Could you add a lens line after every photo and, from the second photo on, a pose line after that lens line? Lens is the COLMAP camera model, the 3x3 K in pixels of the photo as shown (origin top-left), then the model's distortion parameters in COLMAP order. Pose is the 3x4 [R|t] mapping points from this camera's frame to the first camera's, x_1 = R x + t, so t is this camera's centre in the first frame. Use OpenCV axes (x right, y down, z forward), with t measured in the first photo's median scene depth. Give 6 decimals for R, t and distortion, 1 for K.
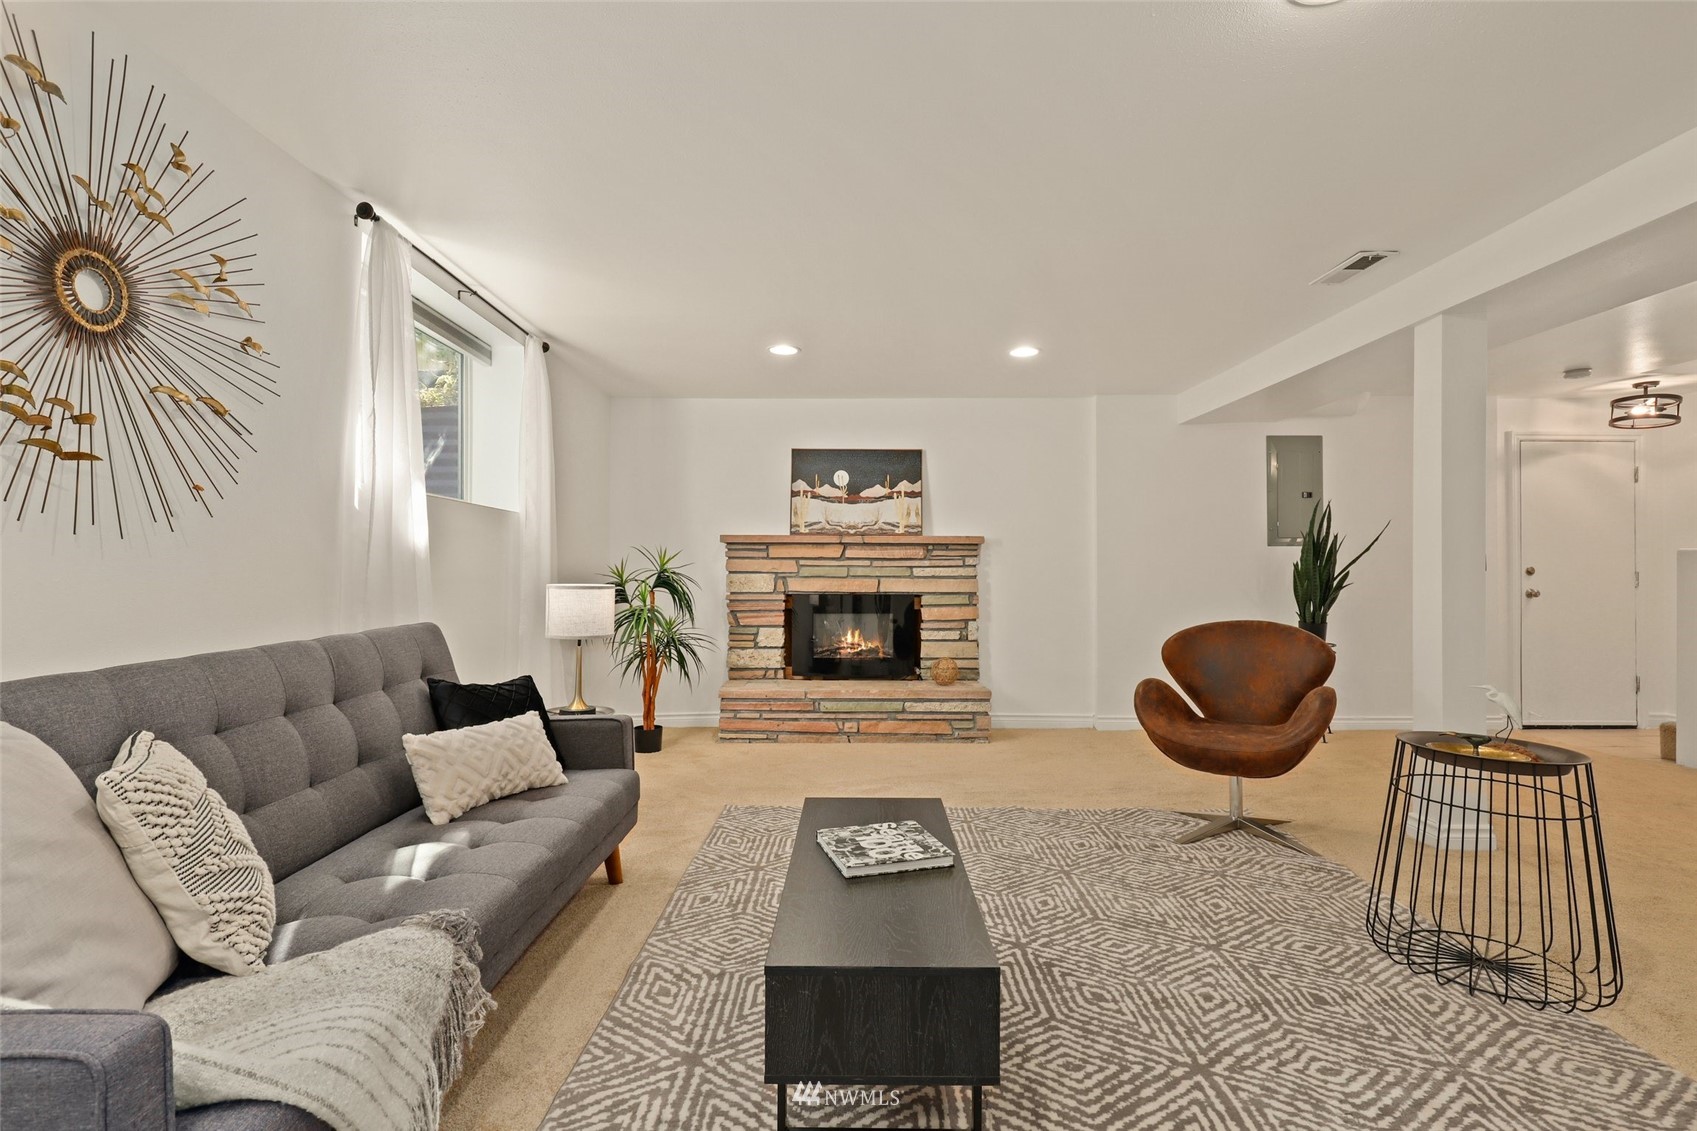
lens RADIAL K [[804.8, 0, 848.5], [0, 804.8, 565.5], [0, 0, 1]] dist [-0.001561, -0.000625]
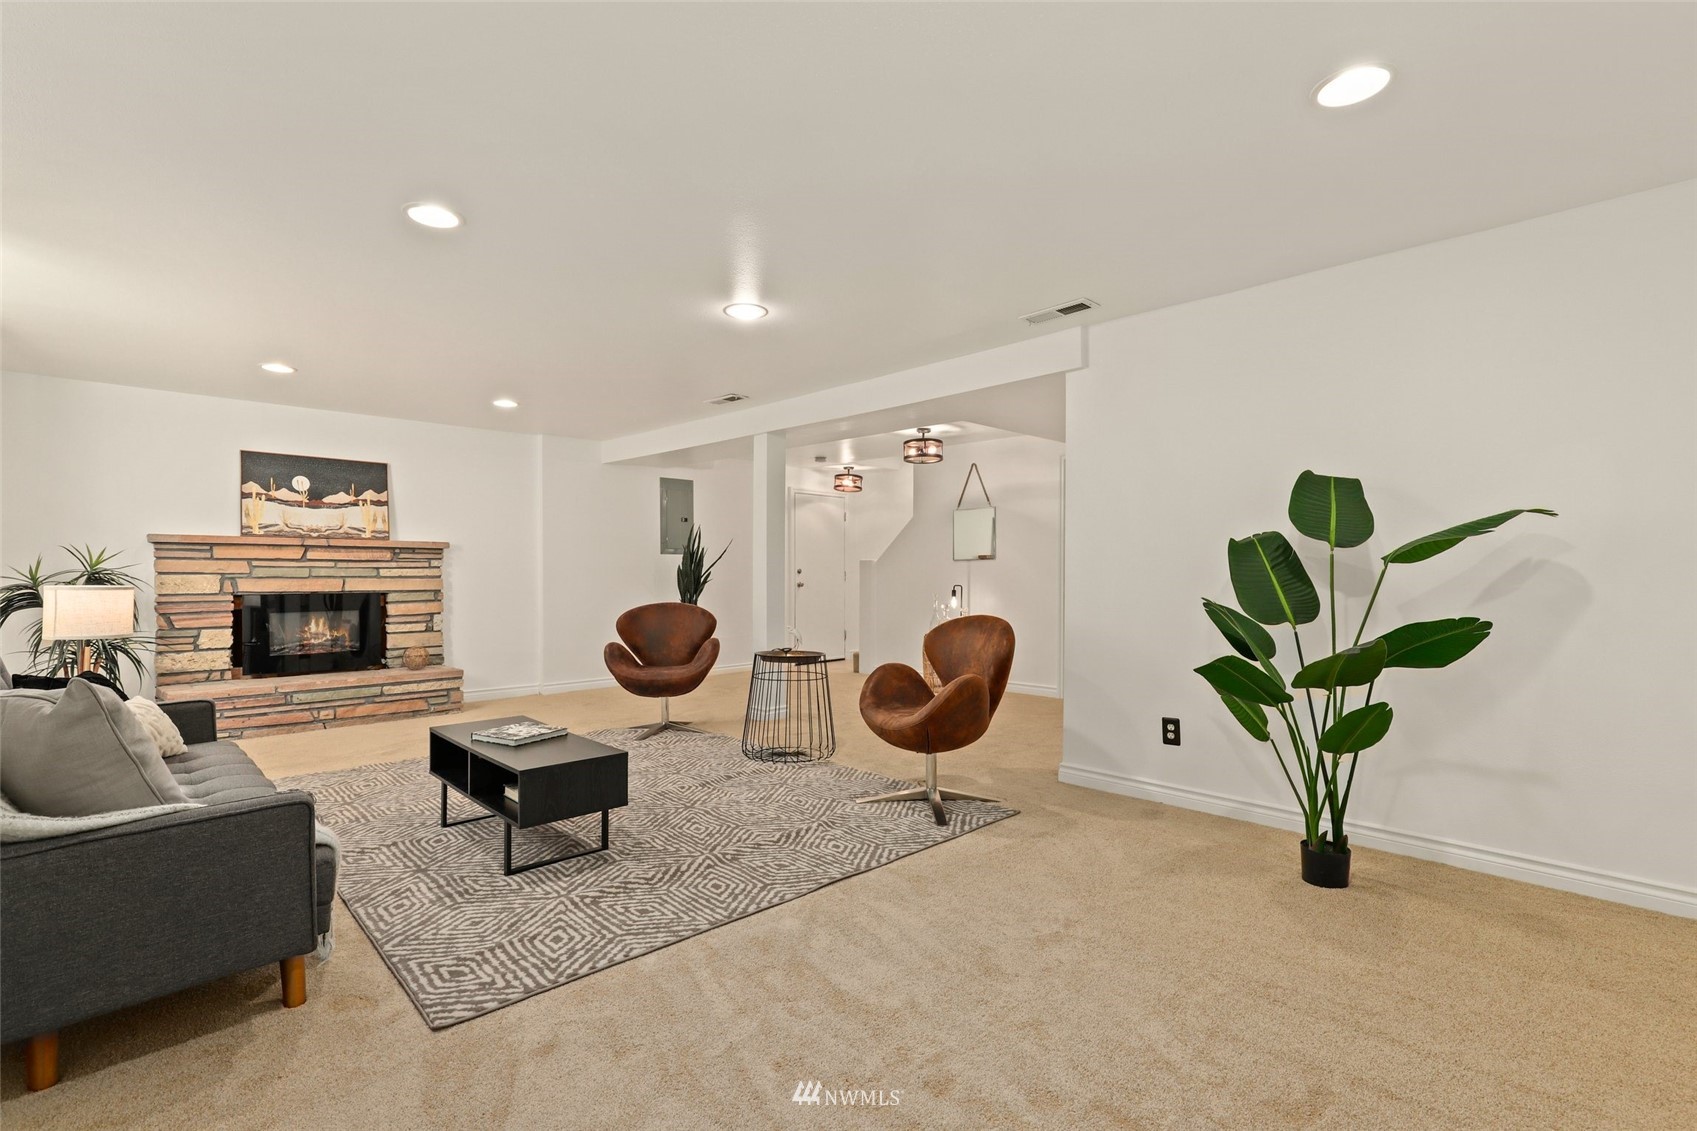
lens RADIAL K [[779.6, 0, 856.4], [0, 779.6, 573.3], [0, 0, 1]] dist [0.000998, -0.000006]
pose [[0.707524, -0.002711, 0.706684, -0.217635], [-0.004269, 0.999958, 0.008110, -0.002497], [-0.706677, -0.008755, 0.707482, -0.235896]]
